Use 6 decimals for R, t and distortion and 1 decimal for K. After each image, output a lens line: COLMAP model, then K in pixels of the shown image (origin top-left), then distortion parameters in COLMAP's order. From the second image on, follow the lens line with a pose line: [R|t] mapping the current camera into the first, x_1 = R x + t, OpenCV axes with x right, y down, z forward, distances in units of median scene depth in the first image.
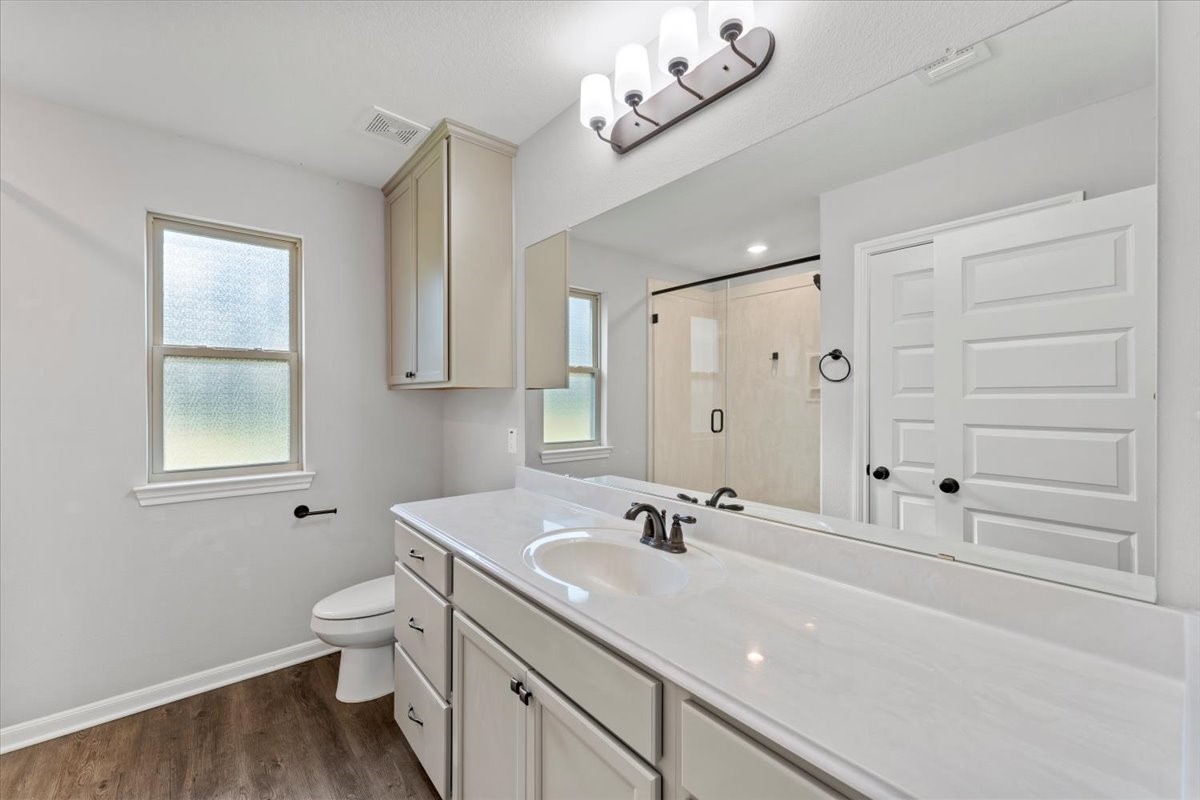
lens RADIAL K [[481.5, 0, 600.3], [0, 481.5, 397.2], [0, 0, 1]] dist [0.004257, -0.000436]
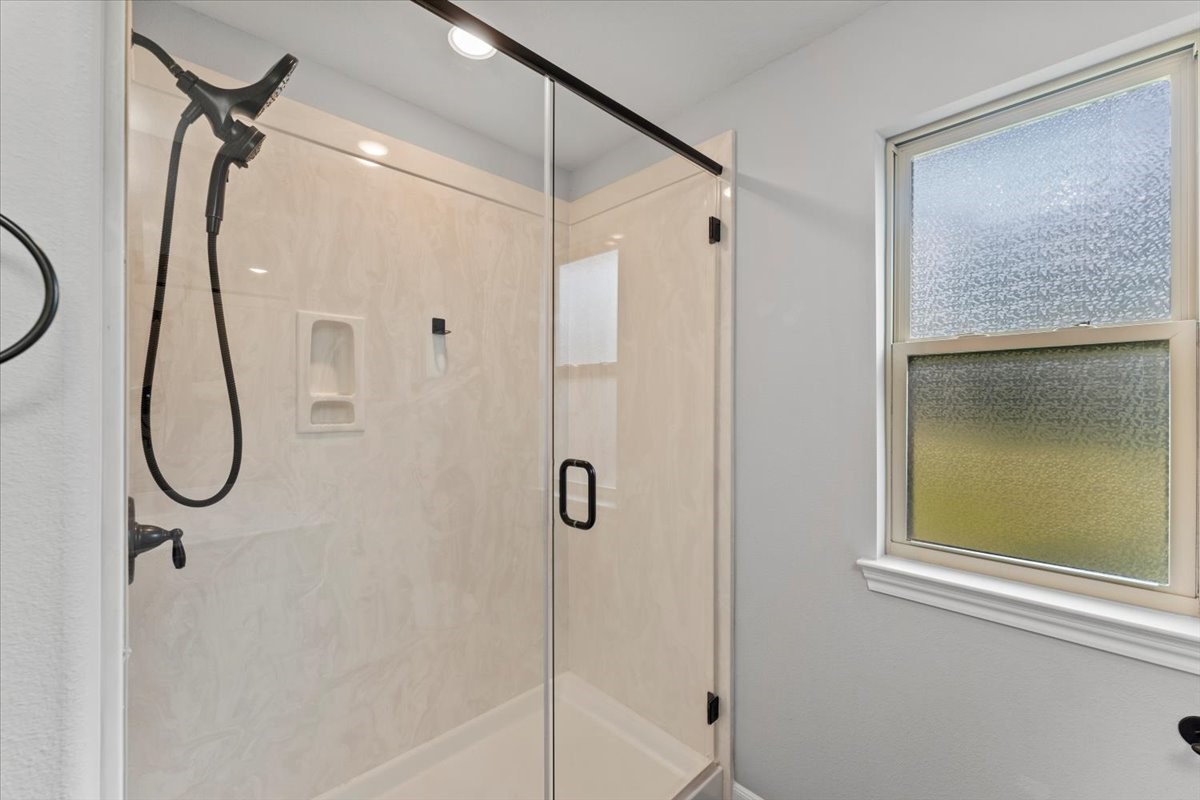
lens RADIAL K [[481.5, 0, 600.3], [0, 481.5, 397.2], [0, 0, 1]] dist [0.004257, -0.000436]
pose [[0.064581, -0.000129, -0.997912, -0.322043], [-0.006321, 0.999980, -0.000539, -0.033580], [0.997892, 0.006343, 0.064579, 0.594834]]
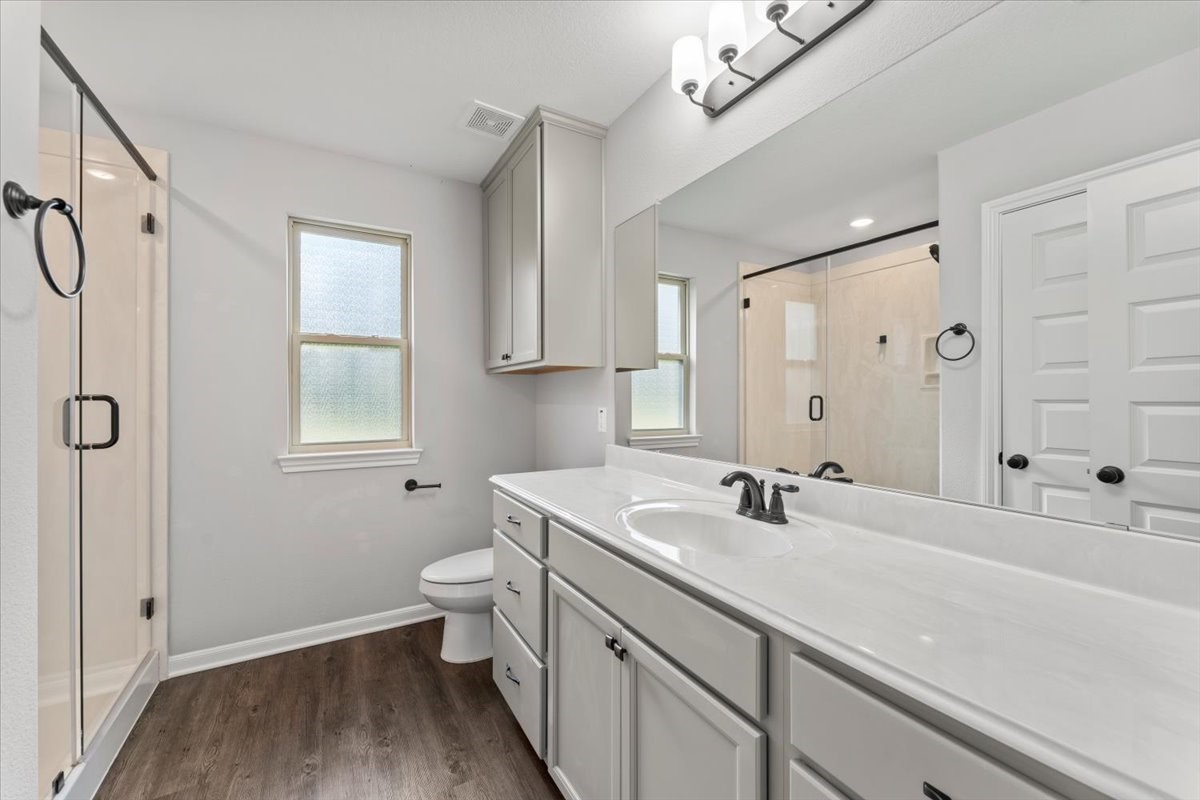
lens RADIAL K [[481.5, 0, 600.3], [0, 481.5, 397.2], [0, 0, 1]] dist [0.004257, -0.000436]
pose [[0.984568, -0.002168, -0.174990, -0.011143], [0.001404, 0.999989, -0.004491, 0.052829], [0.174998, 0.004176, 0.984560, 0.006004]]
